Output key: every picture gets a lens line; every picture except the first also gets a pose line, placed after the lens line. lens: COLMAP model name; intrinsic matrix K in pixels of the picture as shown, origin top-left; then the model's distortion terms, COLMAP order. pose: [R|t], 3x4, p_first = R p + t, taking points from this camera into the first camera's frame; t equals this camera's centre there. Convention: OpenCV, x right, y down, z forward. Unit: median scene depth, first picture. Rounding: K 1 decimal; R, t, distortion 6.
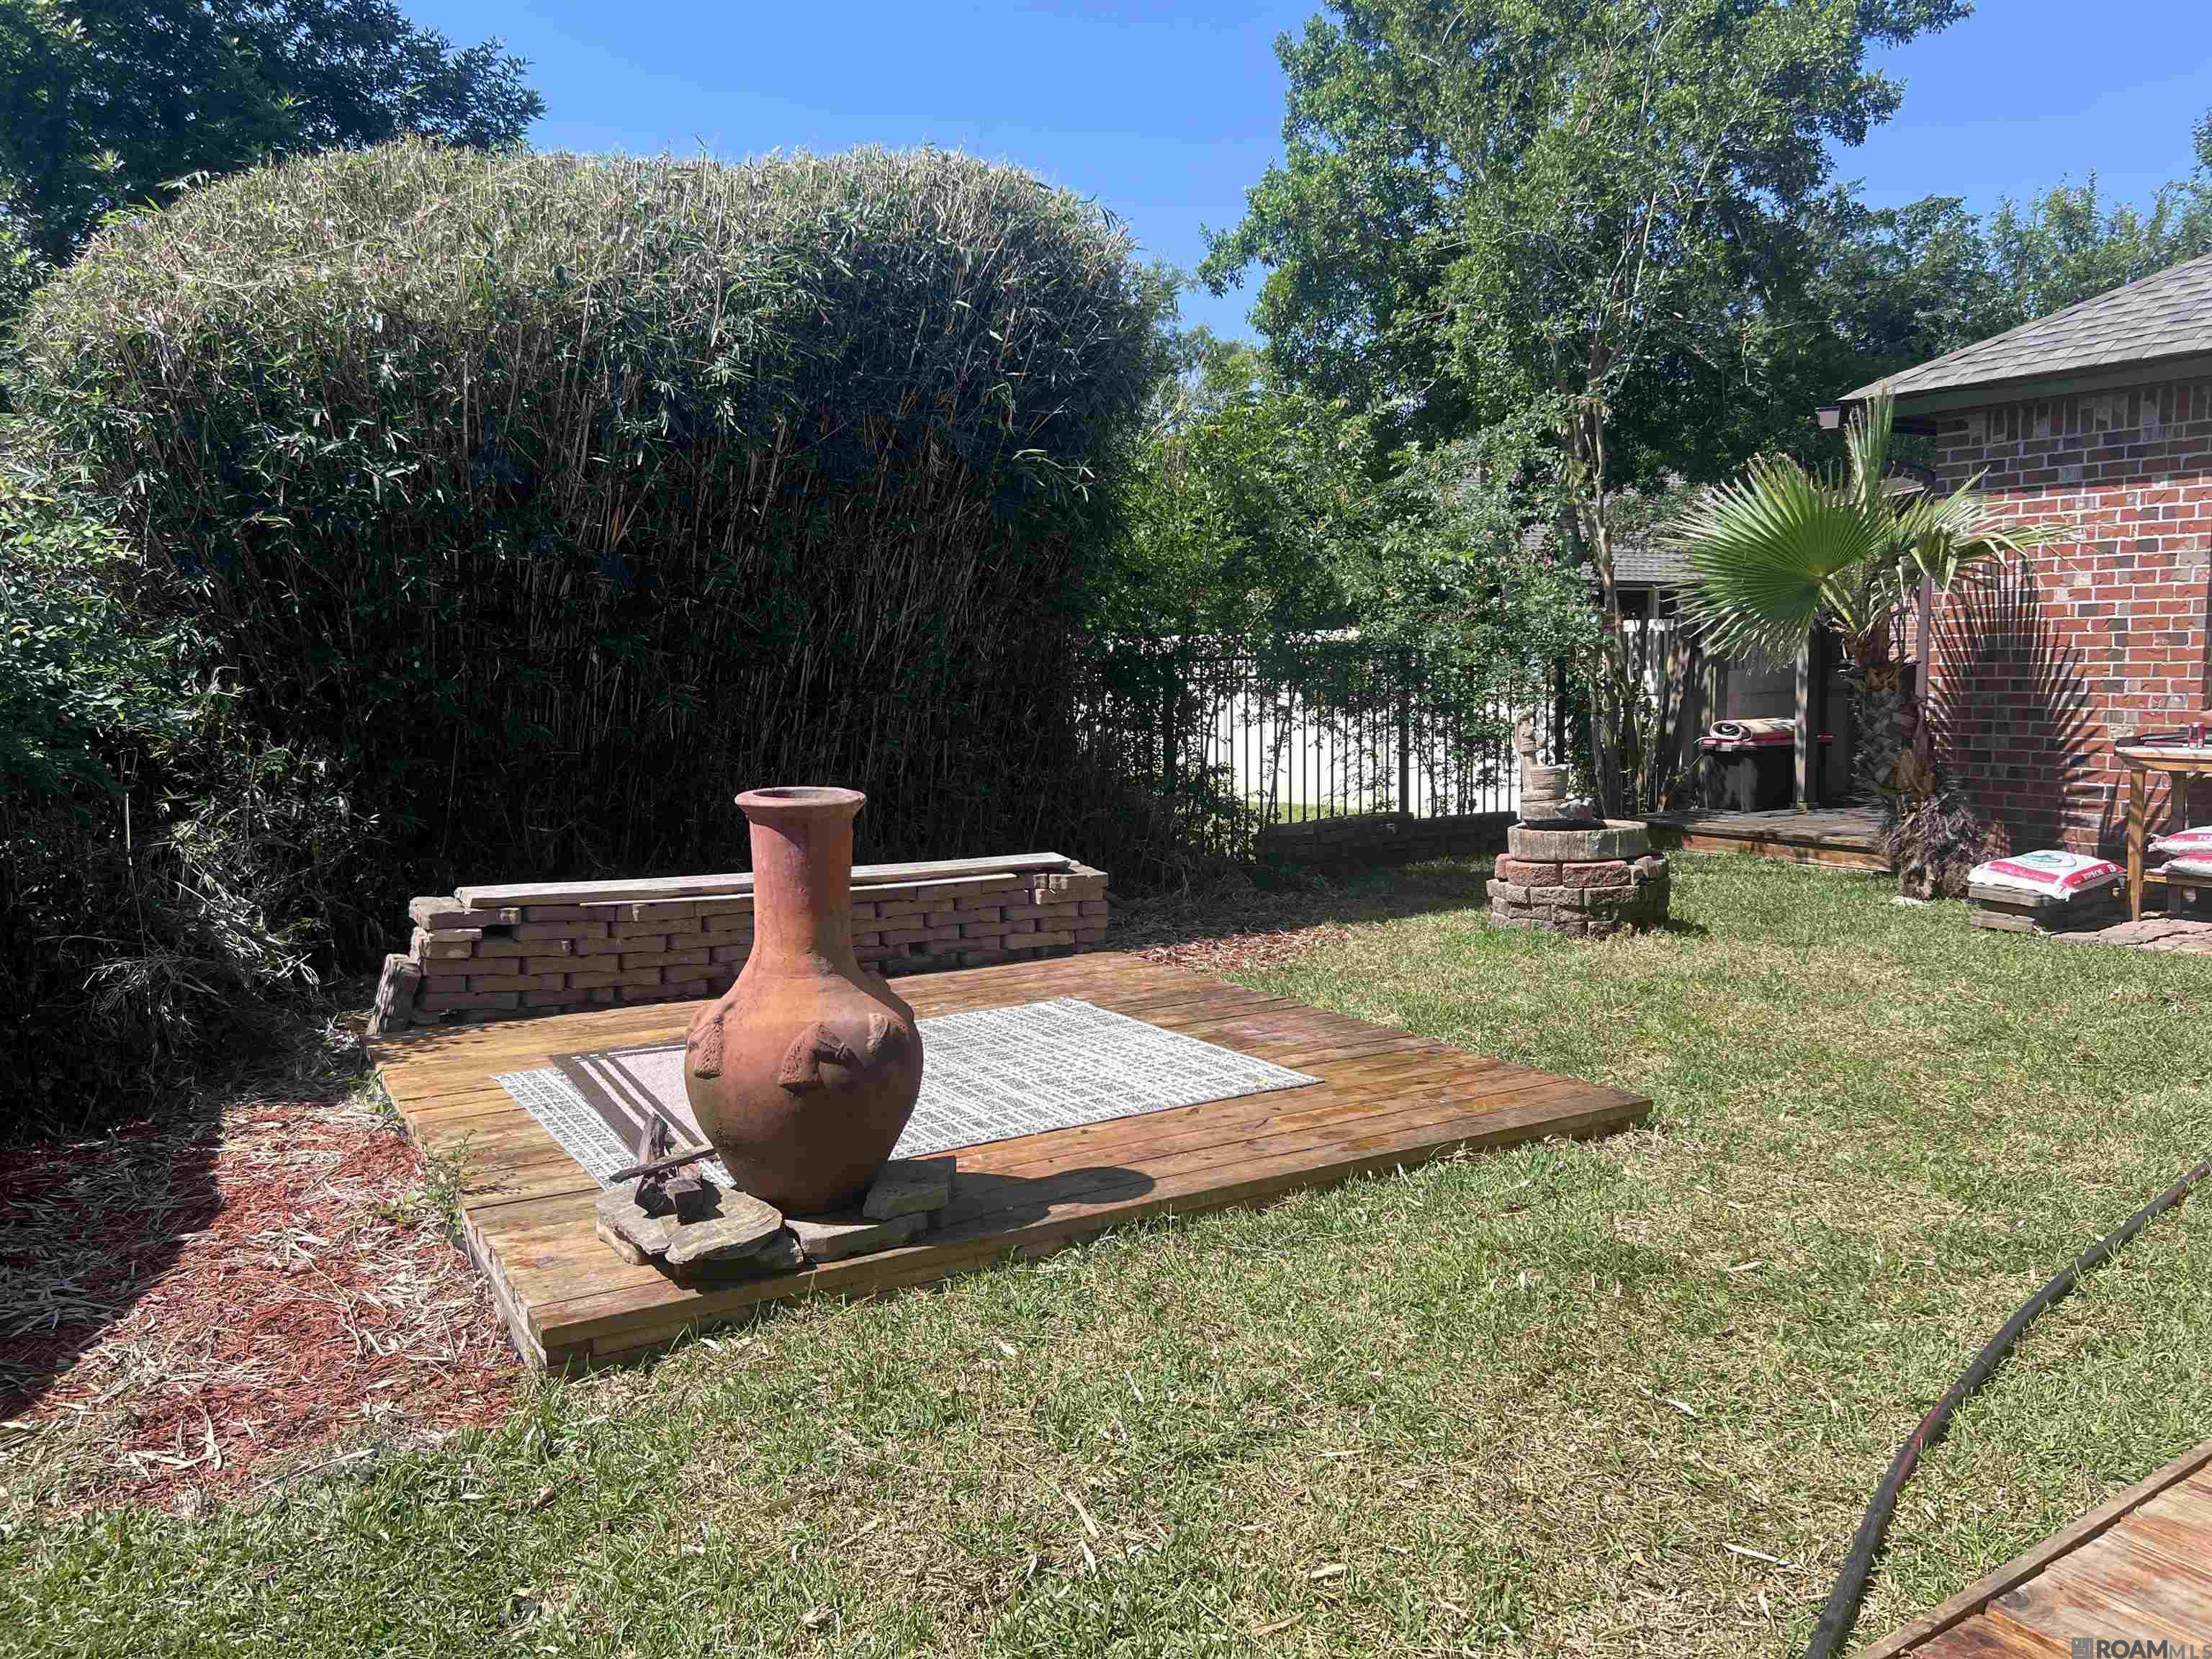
lens RADIAL K [[1691.8, 0, 1098.1], [0, 1691.8, 860.8], [0, 0, 1]] dist [0.087454, -0.147332]
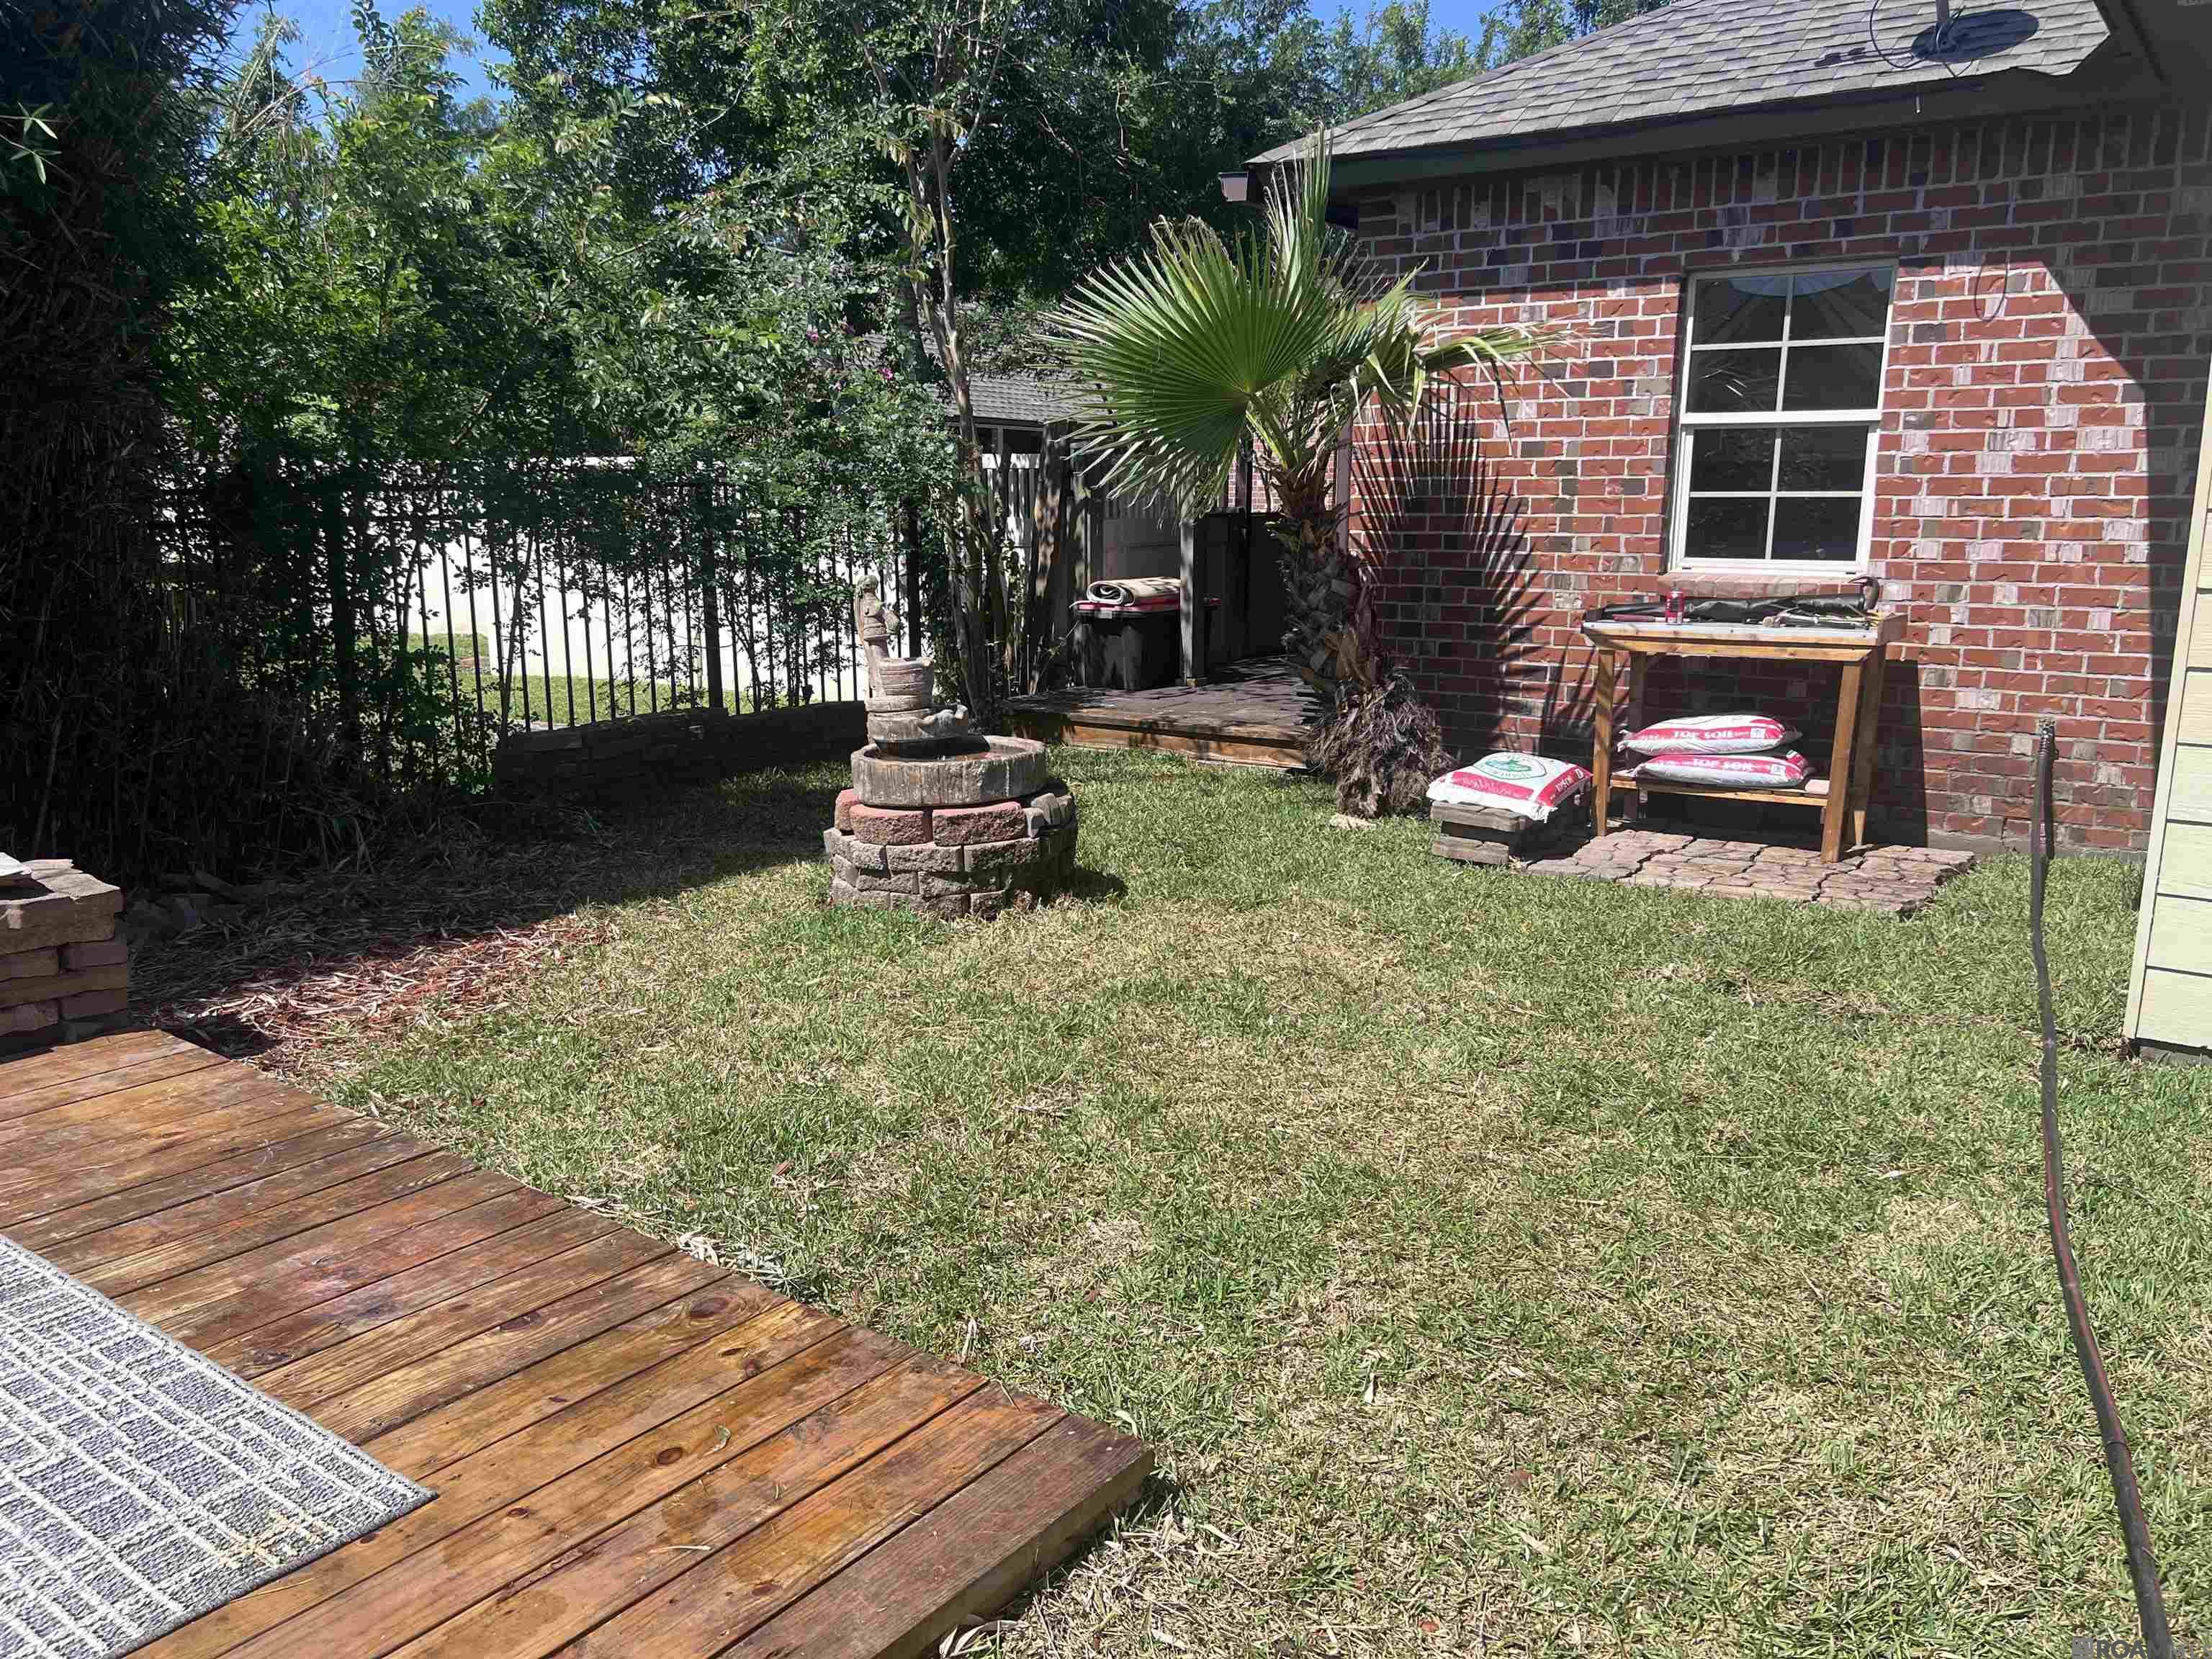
lens RADIAL K [[1691.8, 0, 1098.1], [0, 1691.8, 860.8], [0, 0, 1]] dist [0.087454, -0.147332]
pose [[0.930300, -0.061404, 0.361624, 0.076667], [0.027779, 0.994852, 0.097462, -0.035389], [-0.365747, -0.080623, 0.927216, 0.298424]]
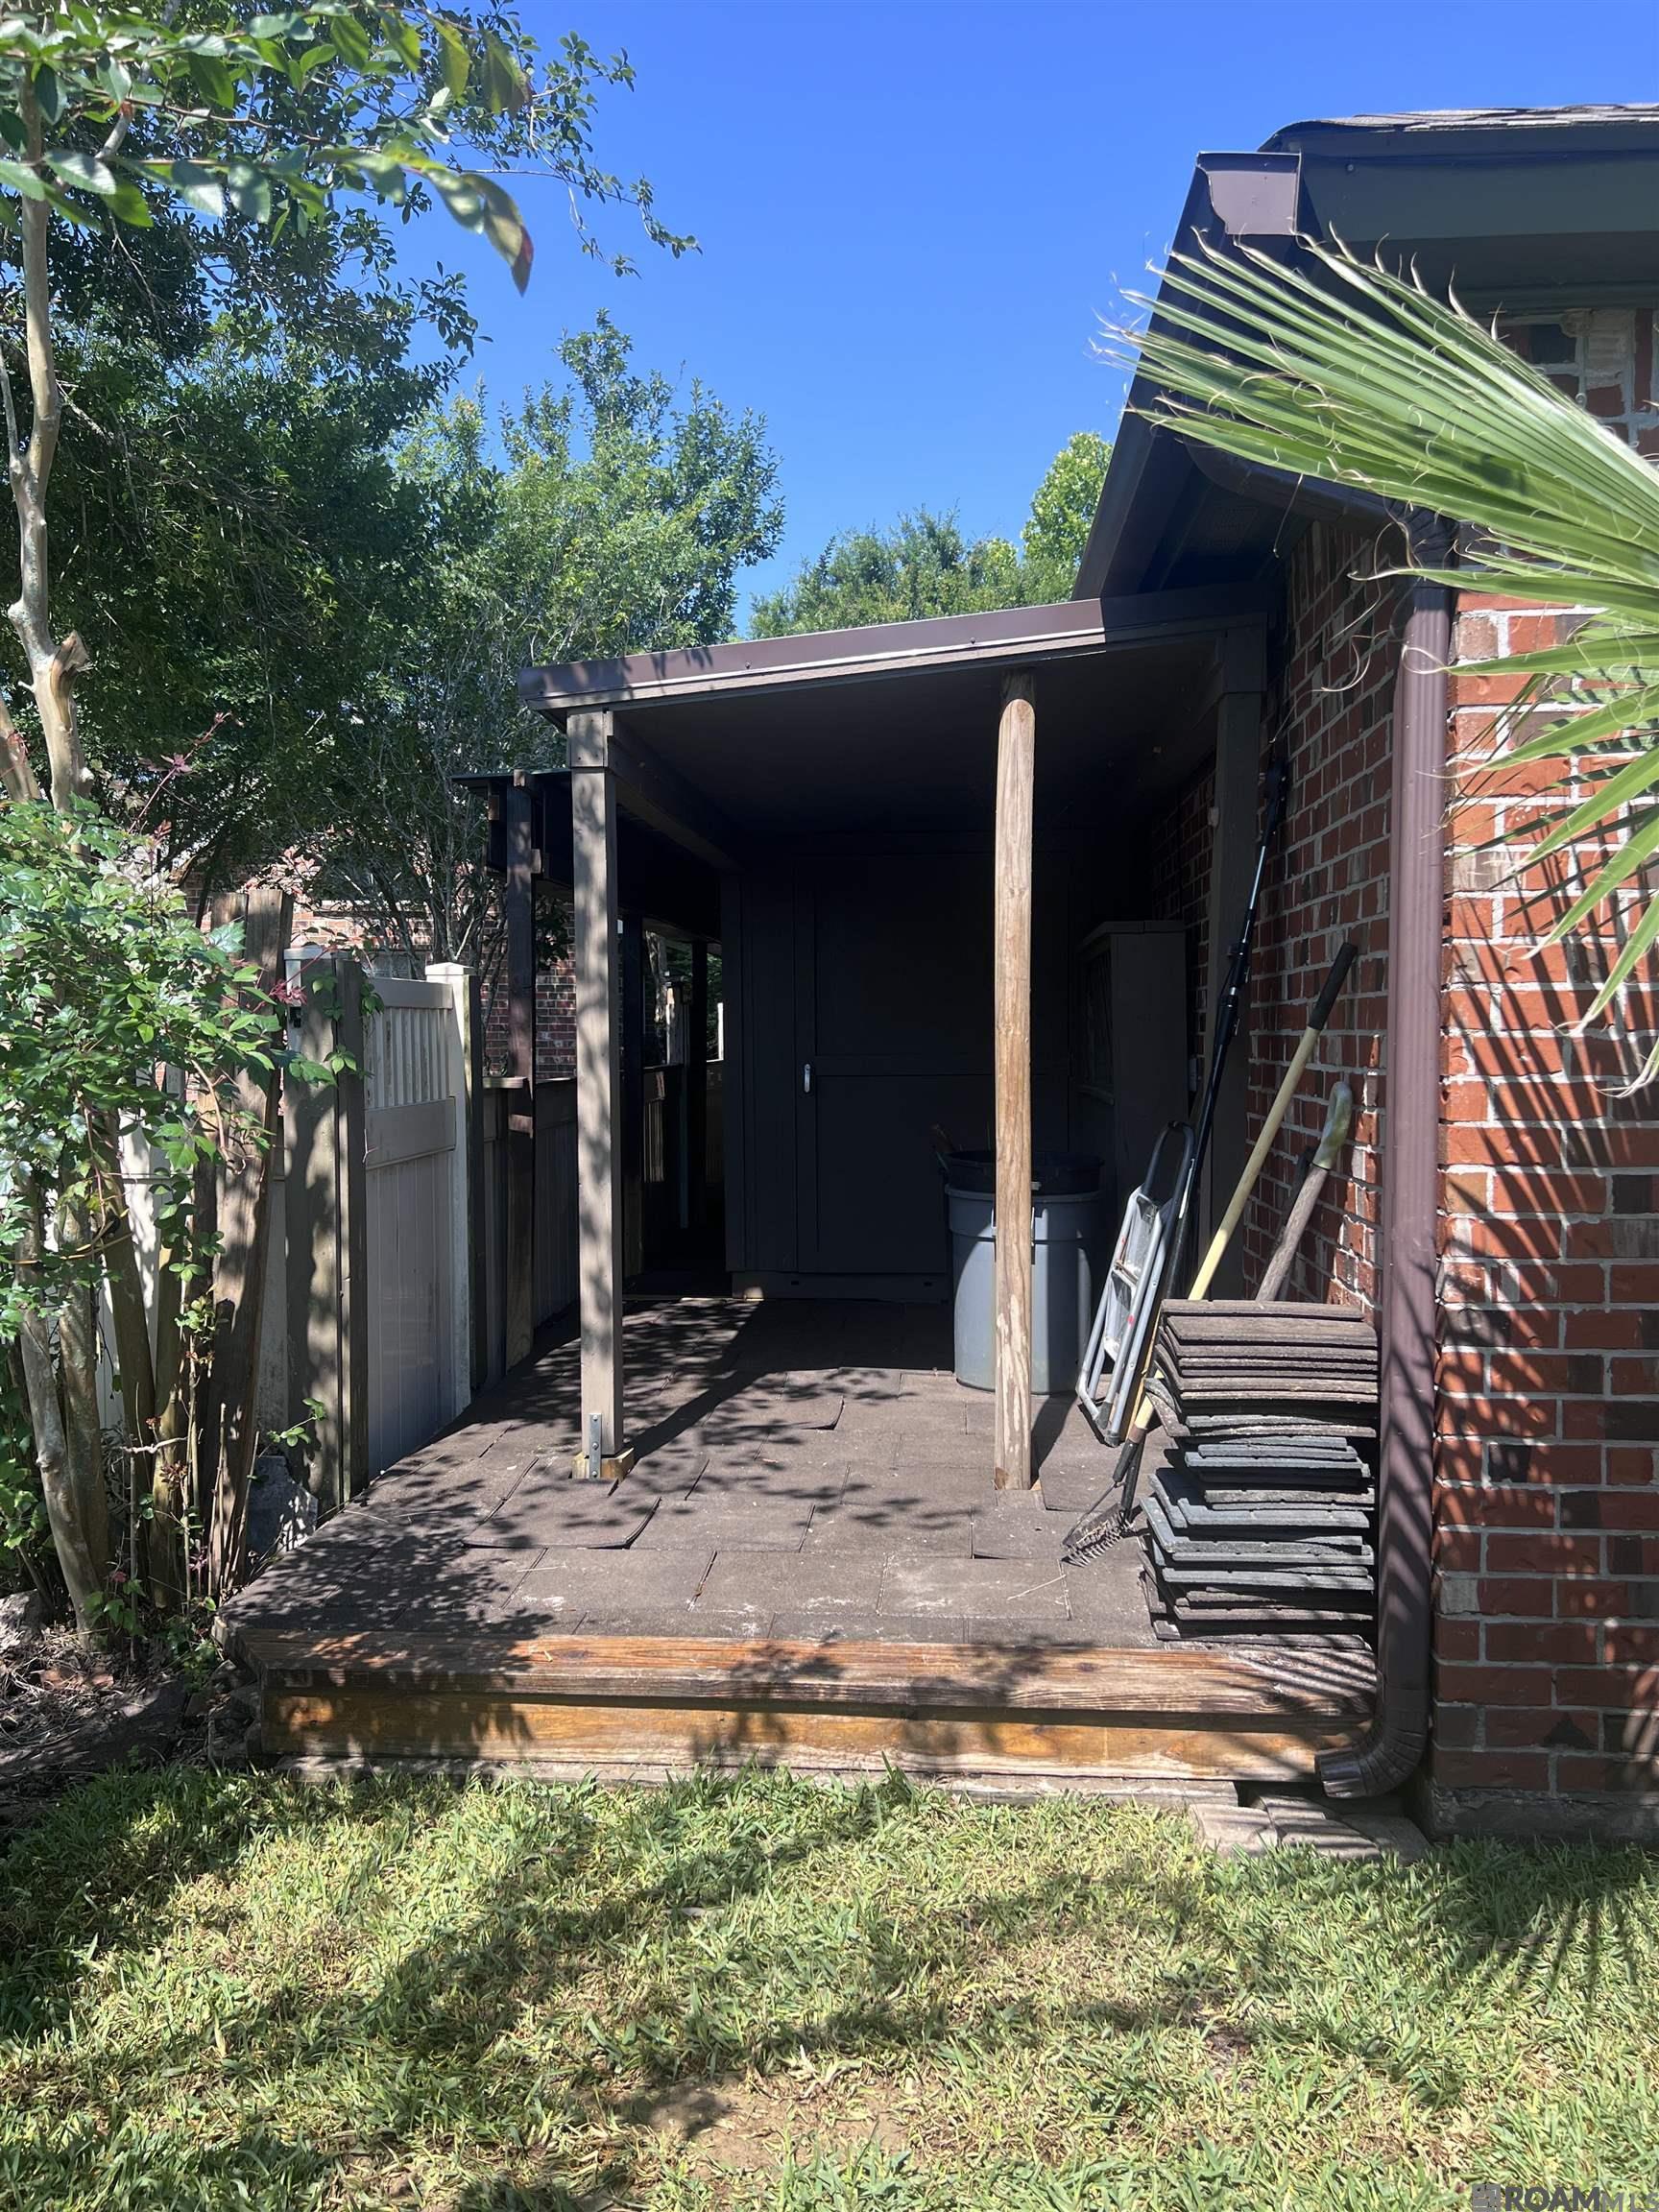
lens RADIAL K [[1691.8, 0, 829.5], [0, 1691.8, 1106.0], [0, 0, 1]] dist [0.087454, -0.147332]
pose [[0.596700, -0.011273, 0.802385, 0.182138], [0.093455, 0.994074, -0.055533, -0.117783], [-0.797004, 0.108124, 0.594217, 0.953931]]
